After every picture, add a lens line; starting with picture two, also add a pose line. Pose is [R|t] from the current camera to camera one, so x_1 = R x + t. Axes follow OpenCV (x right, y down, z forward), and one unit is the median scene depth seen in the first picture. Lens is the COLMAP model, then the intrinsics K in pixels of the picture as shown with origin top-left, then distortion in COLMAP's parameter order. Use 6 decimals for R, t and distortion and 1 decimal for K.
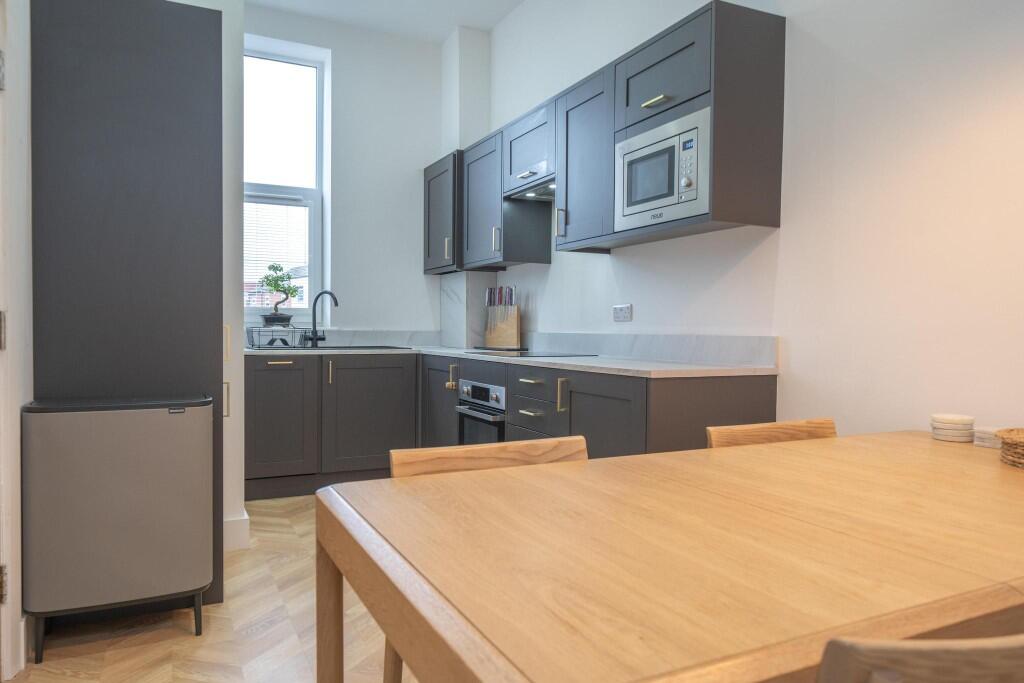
lens RADIAL K [[689.9, 0, 510.4], [0, 689.9, 339.0], [0, 0, 1]] dist [0.005477, -0.003144]
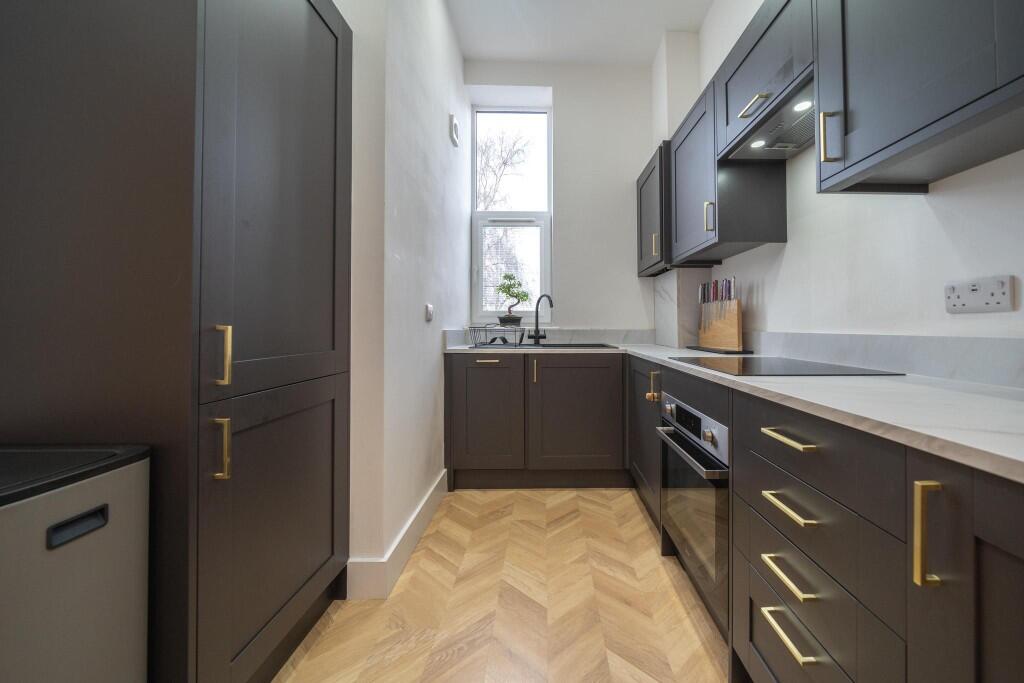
lens RADIAL K [[351.6, 0, 564.6], [0, 351.6, 315.8], [0, 0, 1]] dist [-0.006576, 0.000505]
pose [[0.913563, -0.018073, -0.406295, -0.009145], [-0.000959, 0.998914, -0.046589, -0.008859], [0.406695, 0.042952, 0.912554, 0.516688]]
